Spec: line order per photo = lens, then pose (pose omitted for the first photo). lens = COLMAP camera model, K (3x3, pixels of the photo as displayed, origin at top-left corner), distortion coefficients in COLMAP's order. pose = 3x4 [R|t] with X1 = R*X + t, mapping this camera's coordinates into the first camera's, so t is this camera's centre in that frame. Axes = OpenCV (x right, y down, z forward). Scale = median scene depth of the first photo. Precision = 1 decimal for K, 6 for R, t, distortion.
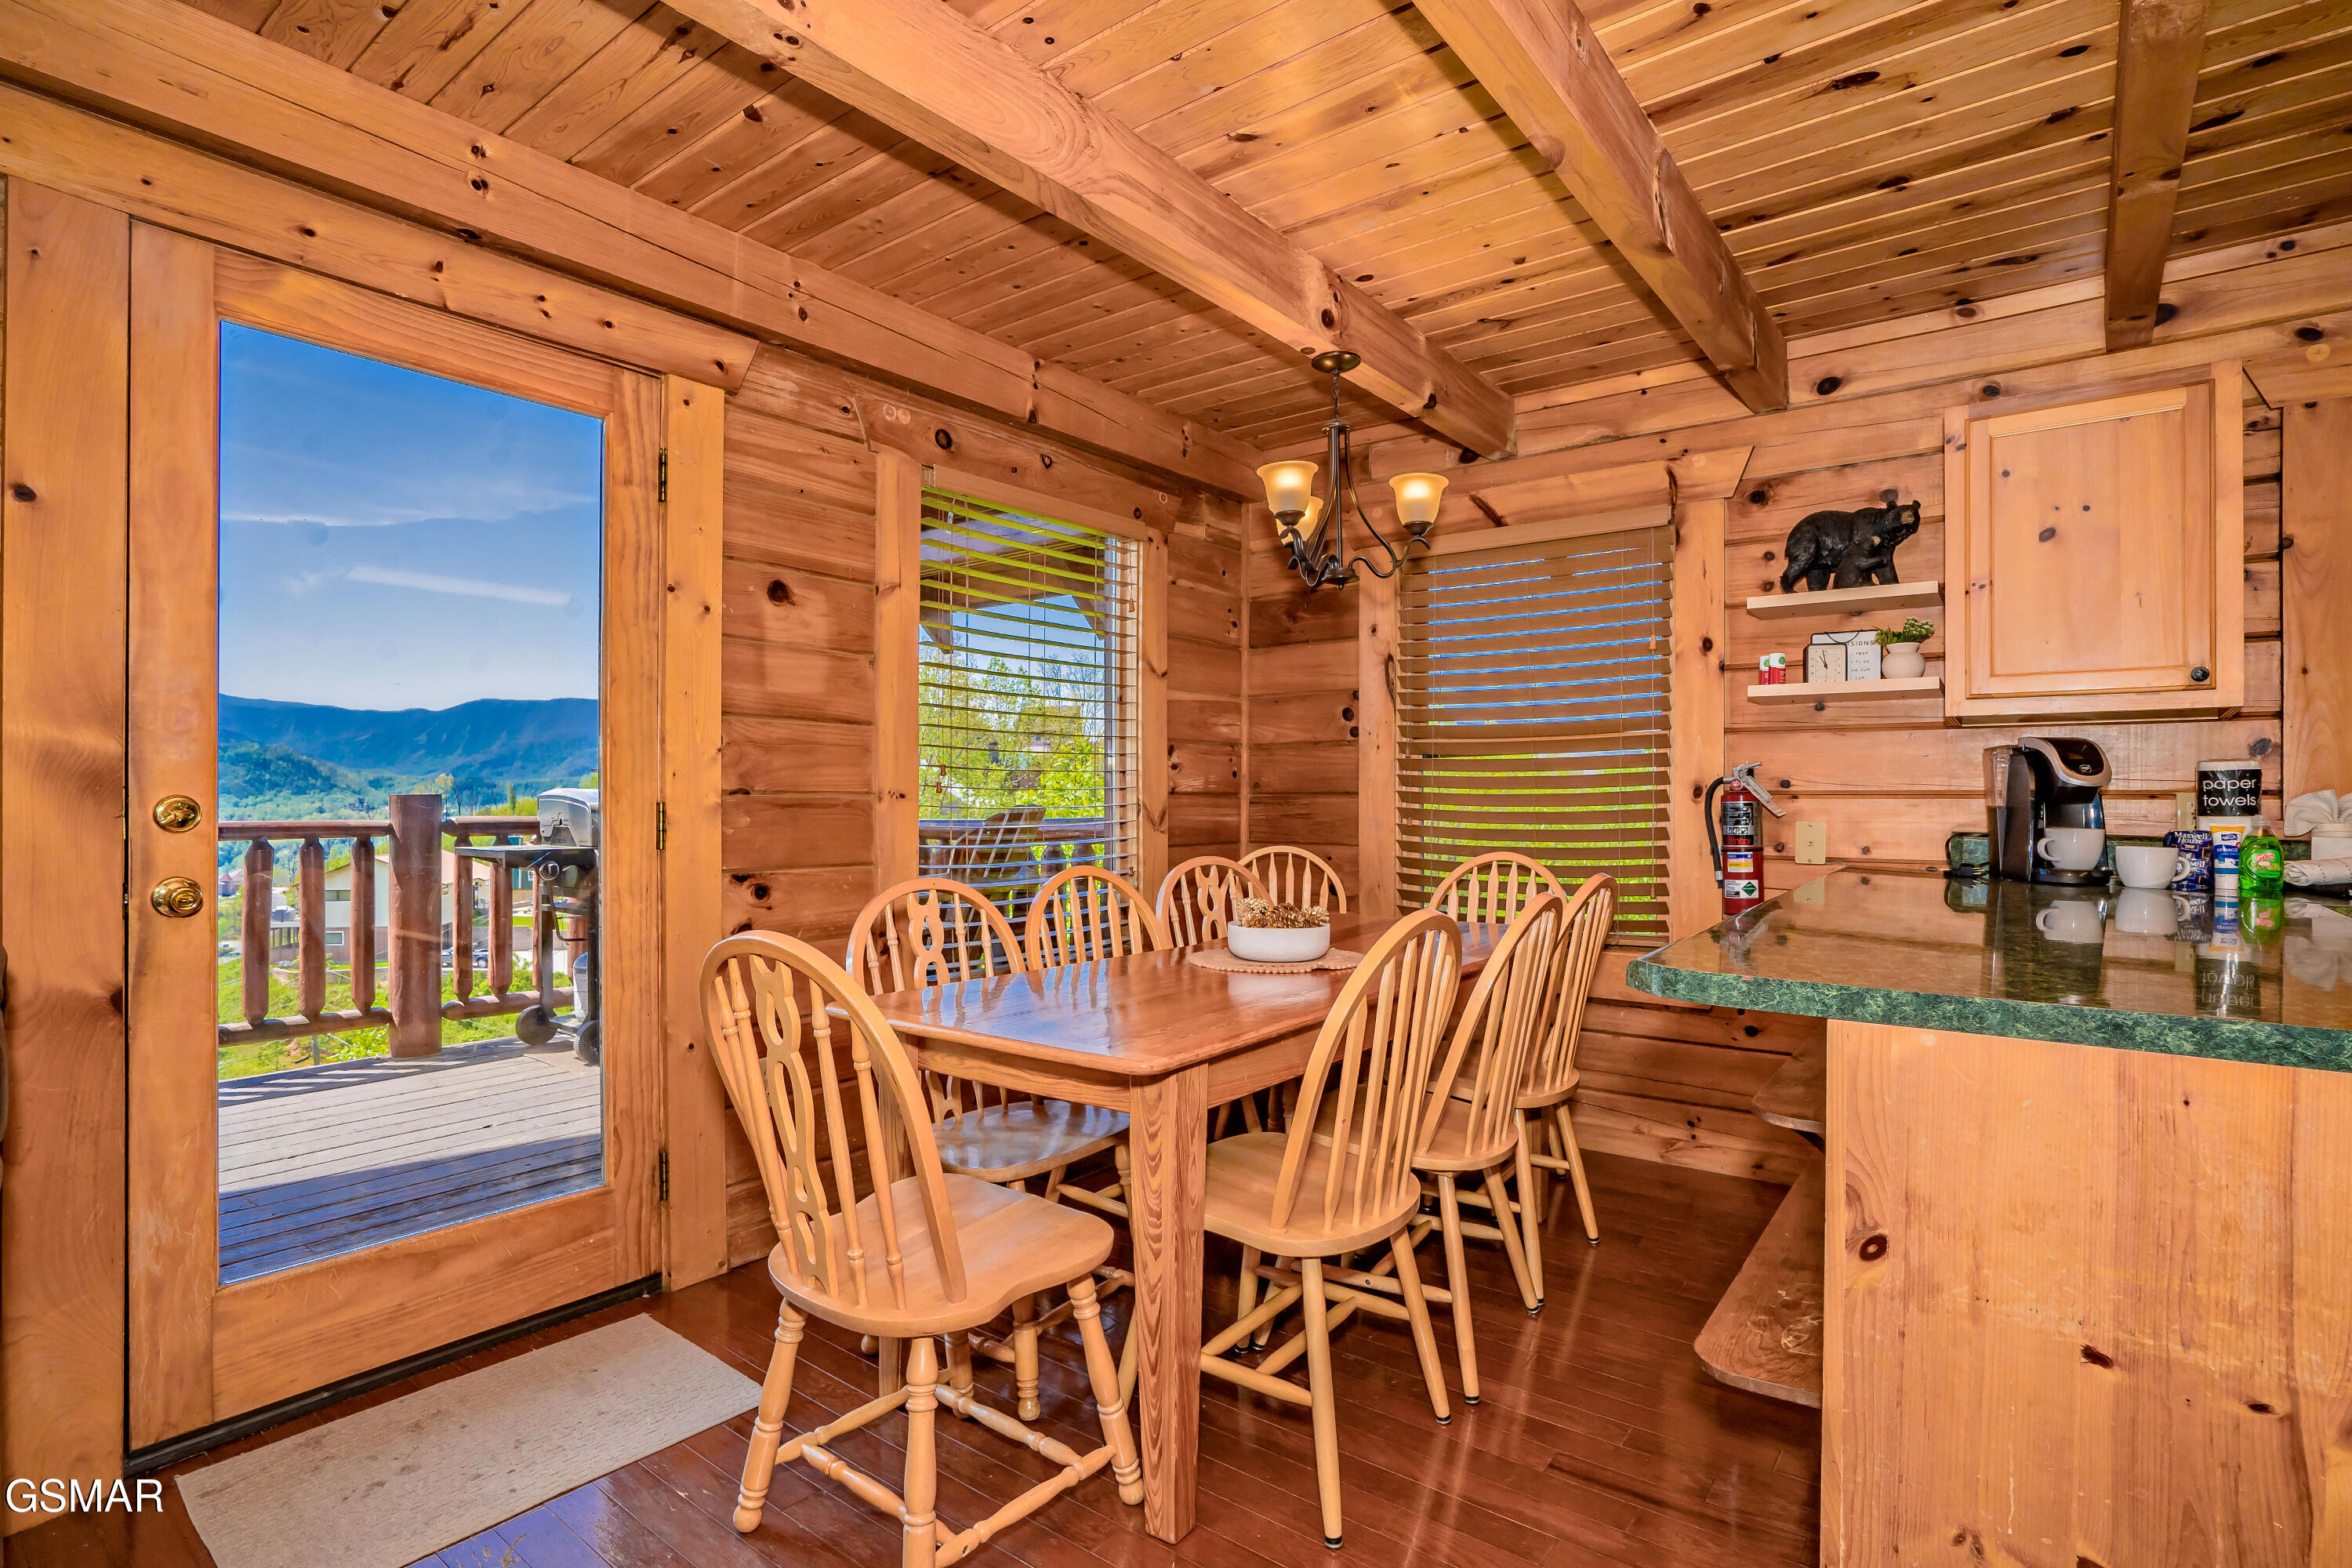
lens RADIAL K [[1171.7, 0, 1150.1], [0, 1171.7, 798.6], [0, 0, 1]] dist [-0.004890, 0.000835]
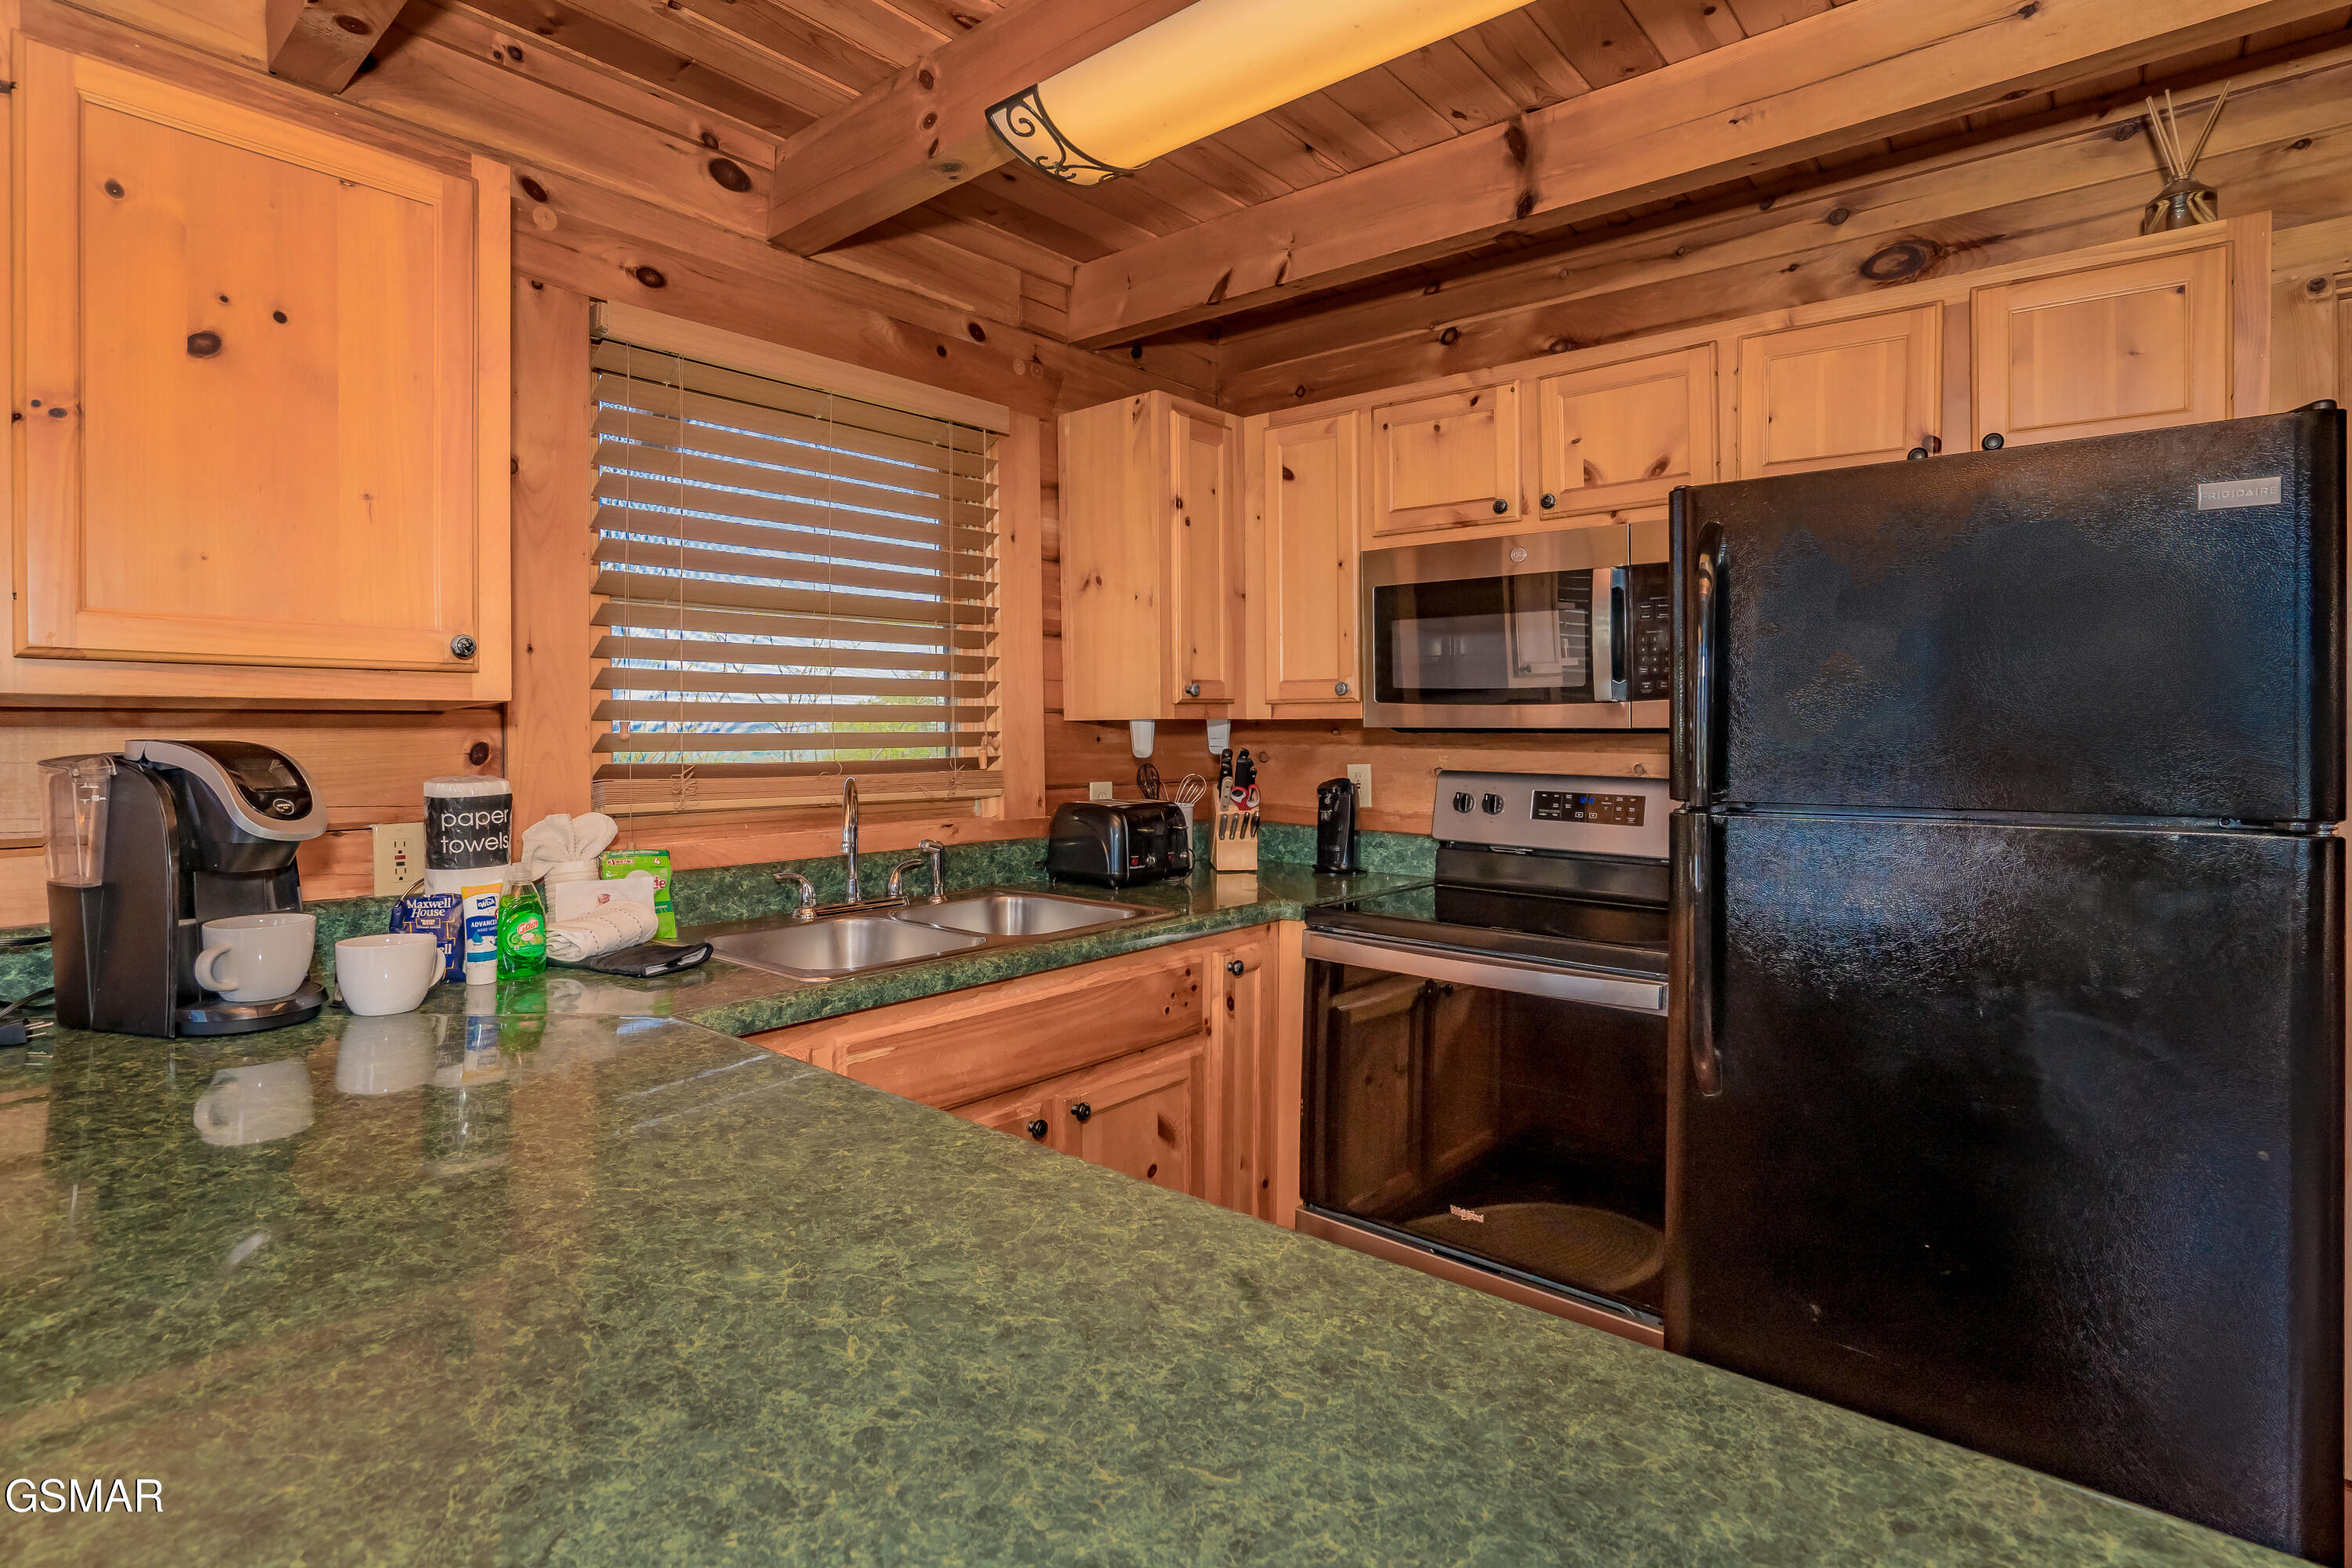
lens RADIAL K [[1128.8, 0, 1138.9], [0, 1128.8, 719.0], [0, 0, 1]] dist [-0.041205, 0.016757]
pose [[0.049375, -0.009678, 0.998733, 0.314061], [-0.011729, 0.999878, 0.010269, -0.074366], [-0.998711, -0.012221, 0.049256, 0.580685]]
